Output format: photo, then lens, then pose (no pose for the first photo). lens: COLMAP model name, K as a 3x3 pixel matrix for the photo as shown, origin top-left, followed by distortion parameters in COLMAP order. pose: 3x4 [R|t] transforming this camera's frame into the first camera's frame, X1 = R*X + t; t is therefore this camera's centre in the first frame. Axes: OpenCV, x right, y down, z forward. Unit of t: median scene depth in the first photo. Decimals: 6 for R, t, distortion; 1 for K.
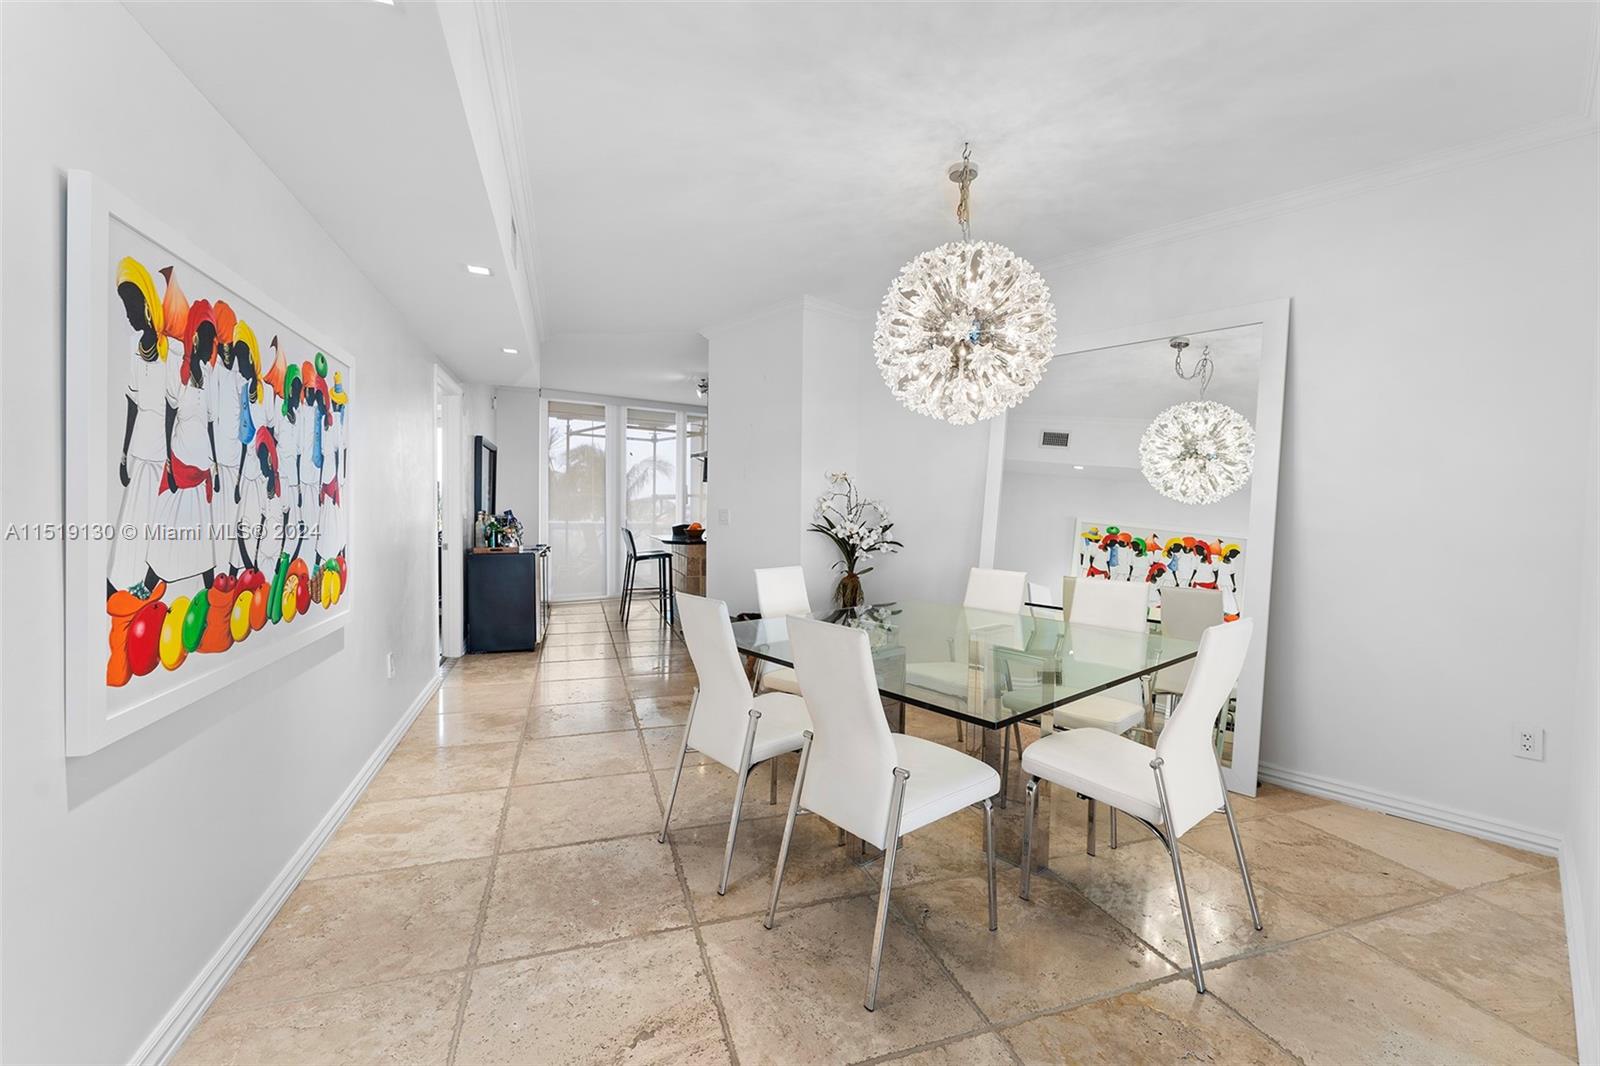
lens RADIAL K [[665.4, 0, 802.8], [0, 665.4, 534.0], [0, 0, 1]] dist [0.001248, -0.000419]
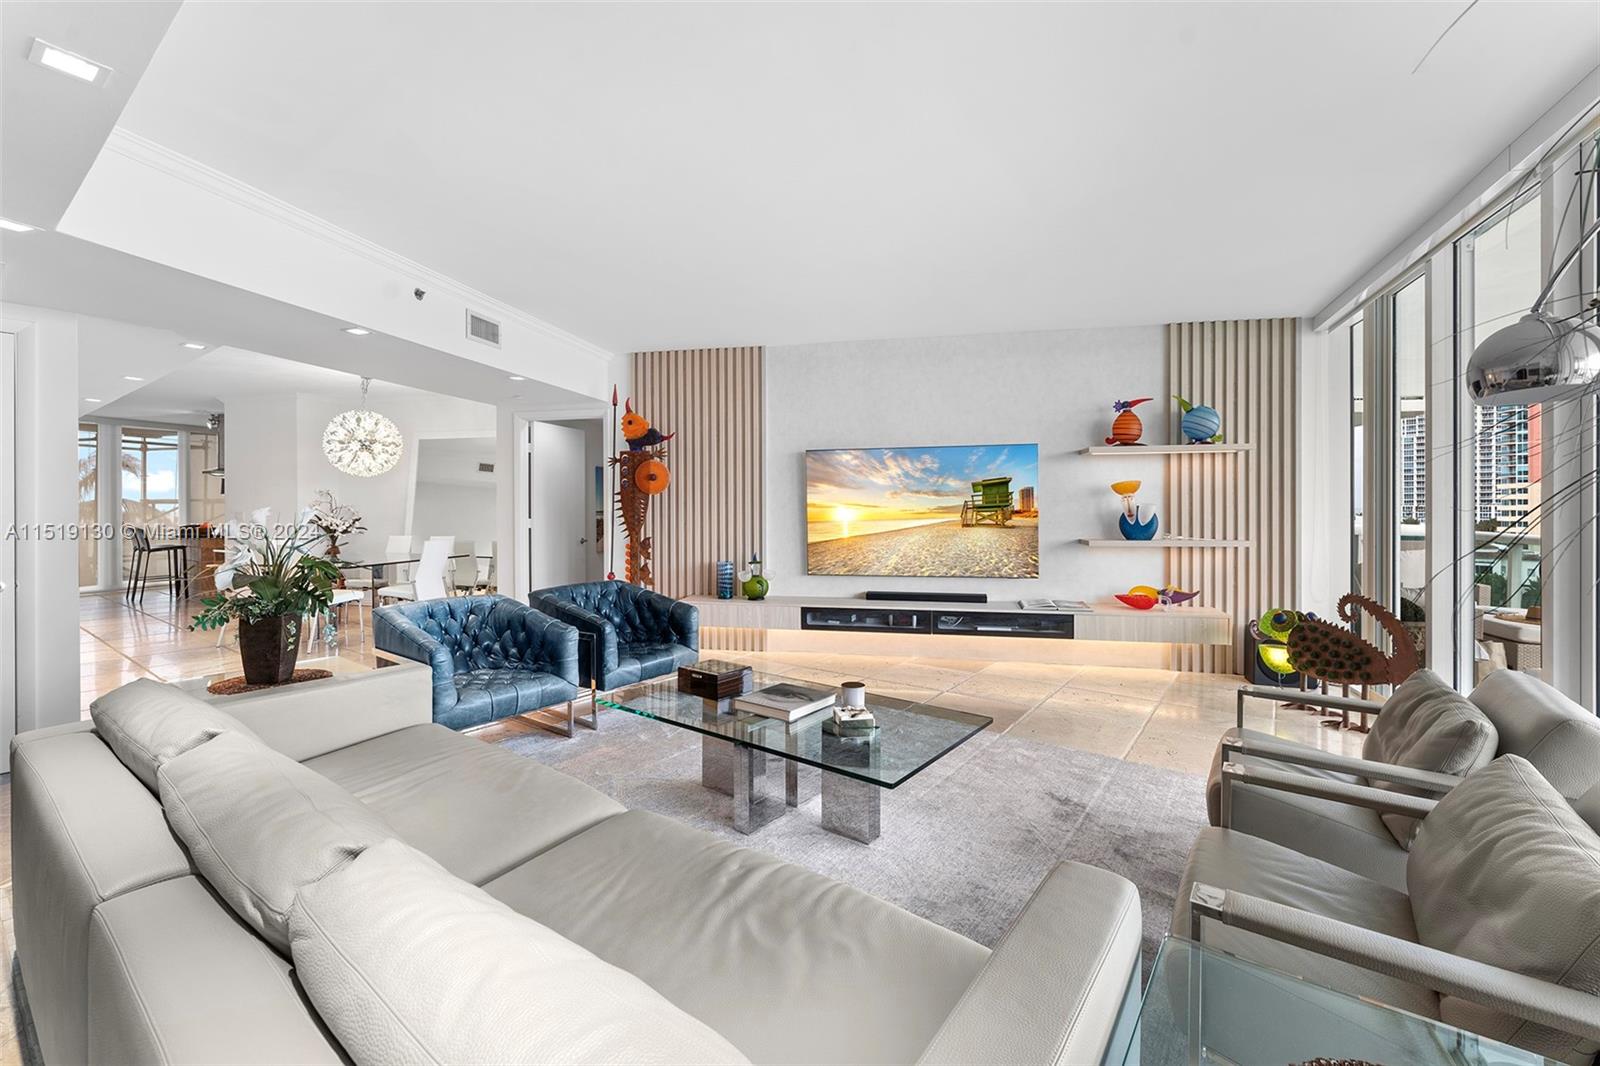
lens RADIAL K [[665.4, 0, 790.4], [0, 665.4, 506.3], [0, 0, 1]] dist [0.001248, -0.000419]
pose [[0.827240, -0.017148, 0.561587, 0.171232], [0.038288, 0.998931, -0.025897, 0.091463], [-0.560543, 0.042925, 0.827012, -2.352579]]
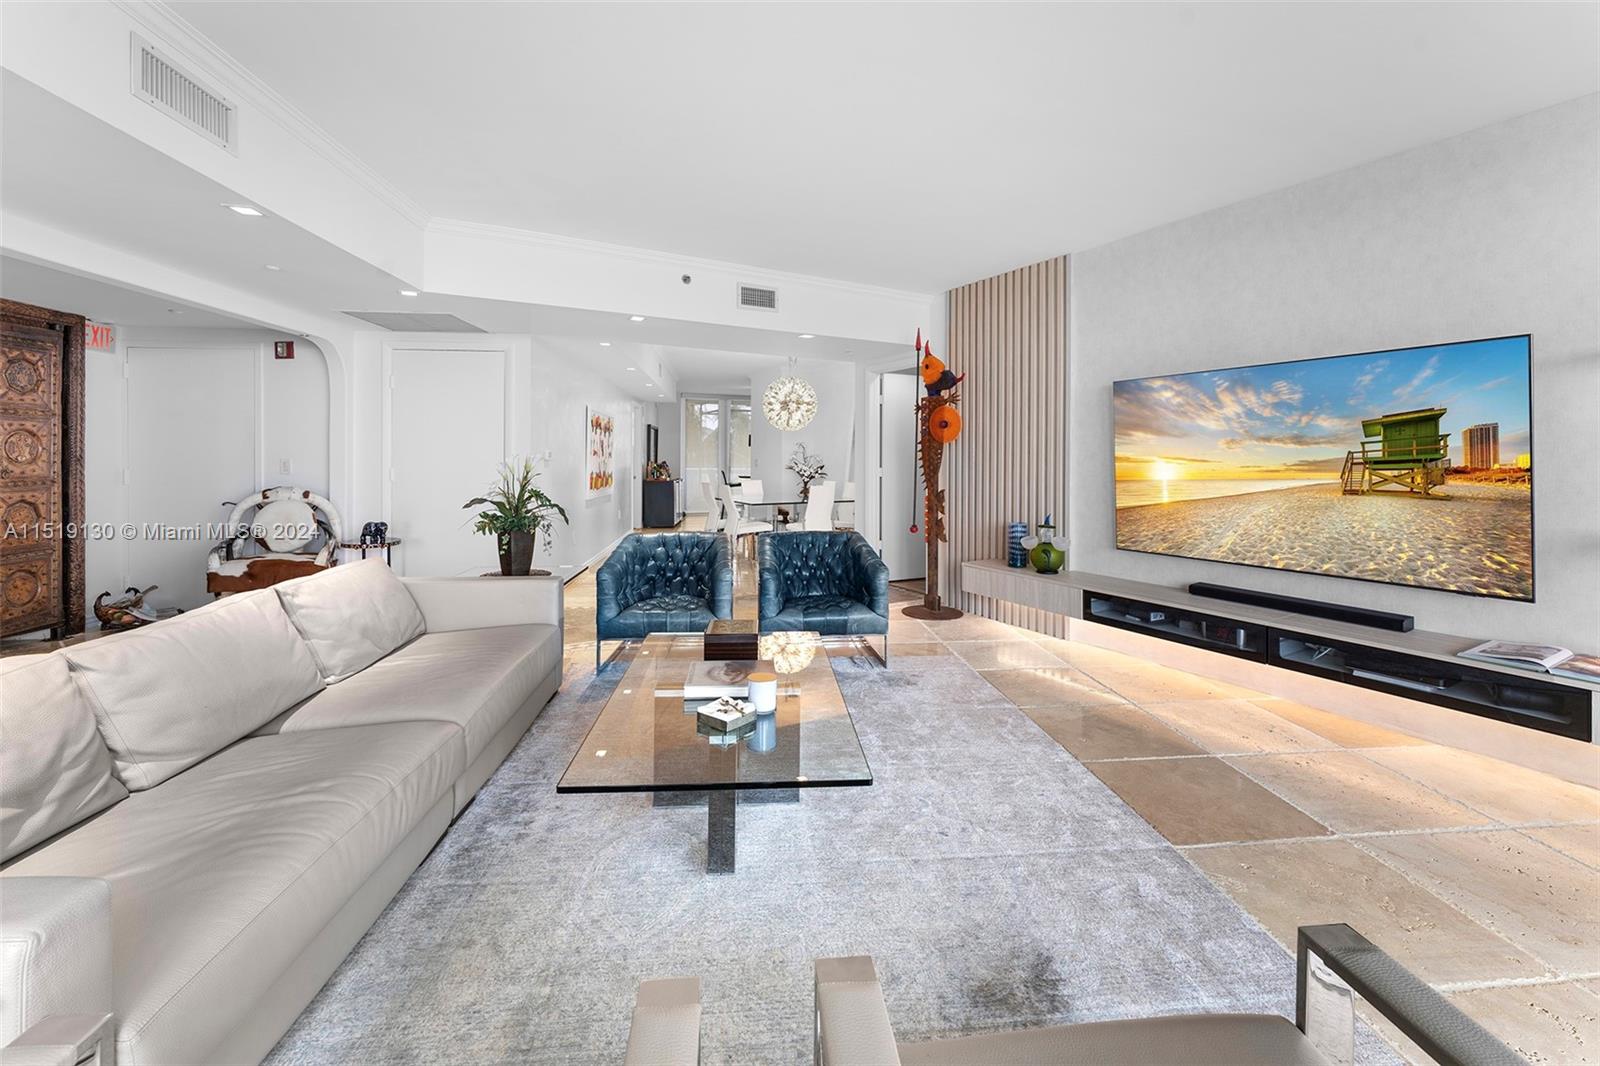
lens RADIAL K [[665.4, 0, 801.5], [0, 665.4, 472.2], [0, 0, 1]] dist [0.001248, -0.000419]
pose [[0.973583, -0.005086, -0.228278, 1.155808], [0.000750, 0.999818, -0.019078, 0.103429], [0.228333, 0.018403, 0.973409, -2.341022]]
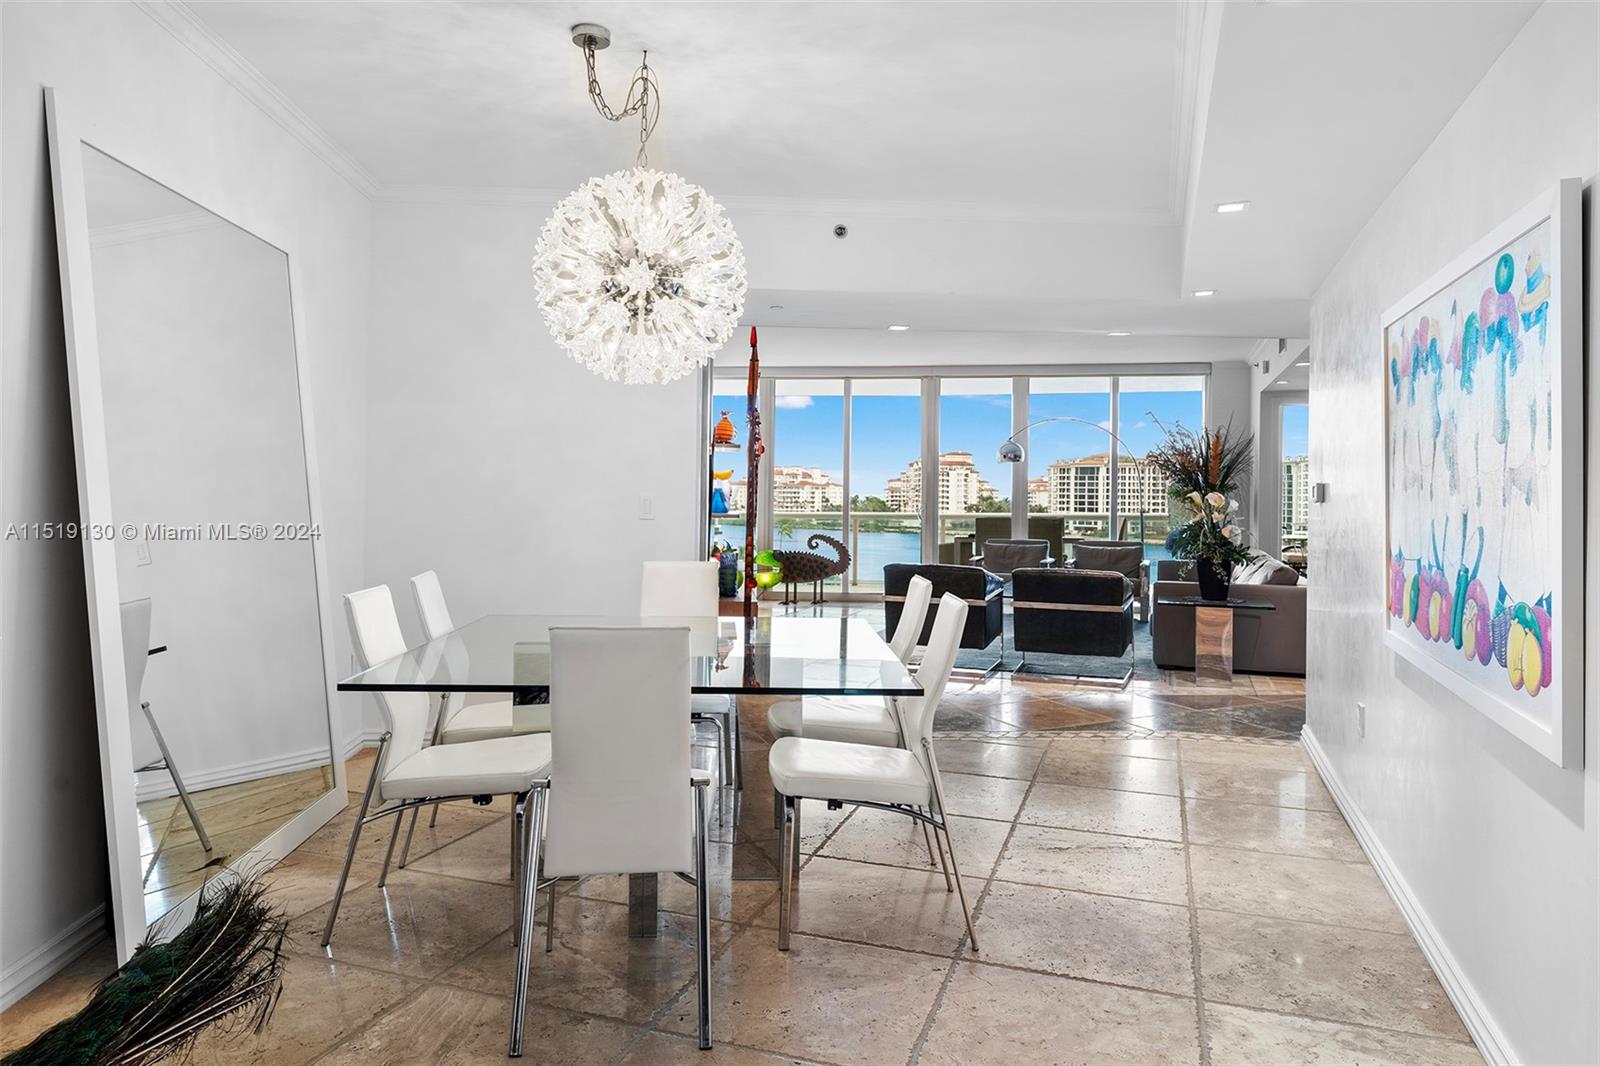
lens RADIAL K [[999.3, 0, 799.4], [0, 999.3, 530.6], [0, 0, 1]] dist [0.009186, 0.000682]
pose [[-0.780767, -0.047861, 0.622986, -0.803749], [0.001122, 0.996953, 0.077997, -0.094446], [-0.624821, 0.061596, -0.778335, 2.154452]]
